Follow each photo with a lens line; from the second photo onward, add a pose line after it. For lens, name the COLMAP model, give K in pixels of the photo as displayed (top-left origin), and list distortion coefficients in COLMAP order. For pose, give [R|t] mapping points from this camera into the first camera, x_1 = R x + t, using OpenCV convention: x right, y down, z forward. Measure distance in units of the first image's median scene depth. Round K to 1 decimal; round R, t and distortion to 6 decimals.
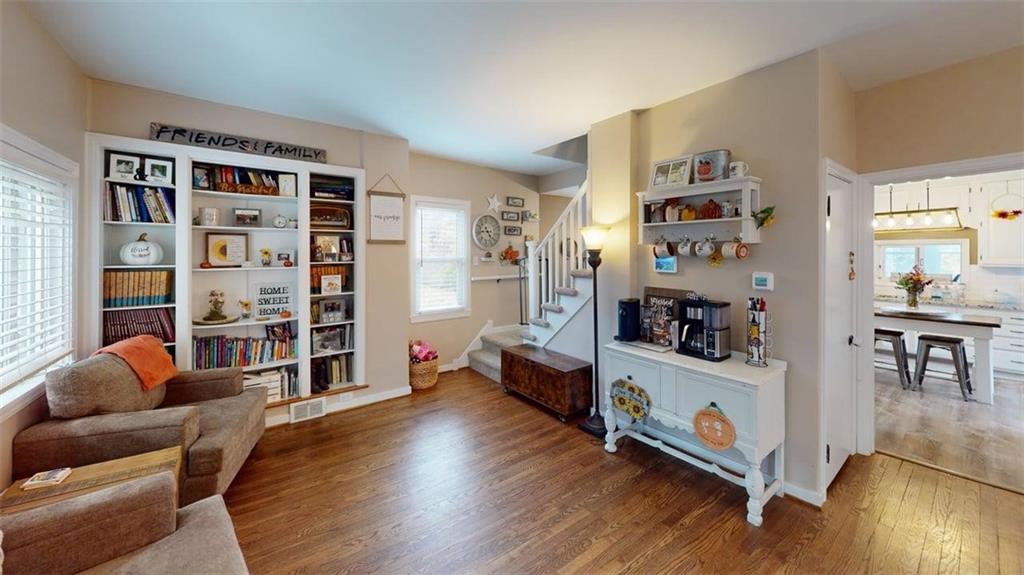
lens RADIAL K [[374.6, 0, 517.1], [0, 374.6, 295.0], [0, 0, 1]] dist [0.001746, -0.000410]
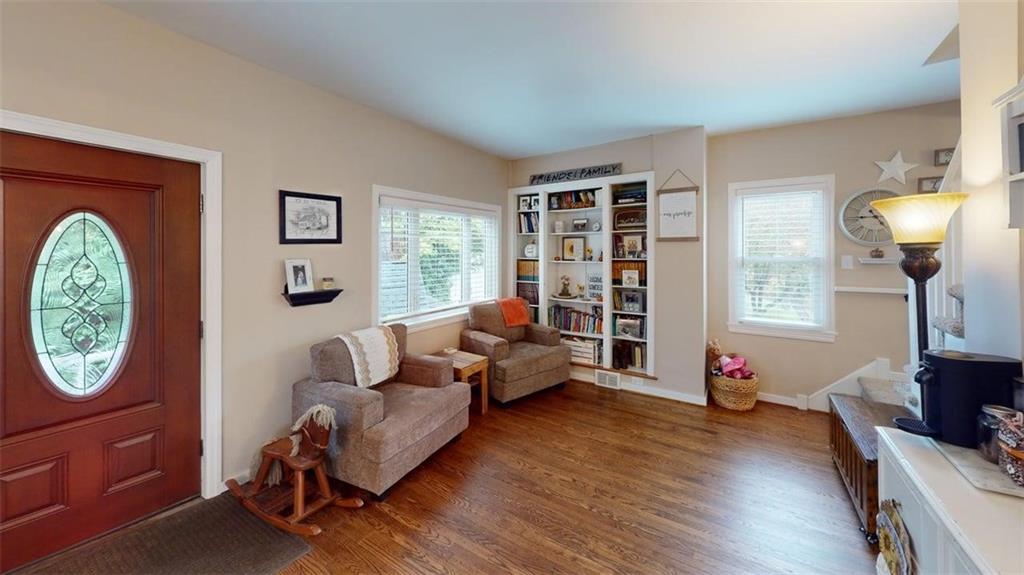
lens RADIAL K [[374.6, 0, 511.1], [0, 374.6, 290.5], [0, 0, 1]] dist [0.001746, -0.000410]
pose [[0.291695, 0.099917, -0.951278, 0.510356], [-0.103456, 0.991990, 0.072470, -0.037779], [0.950900, 0.077276, 0.299696, 0.329800]]
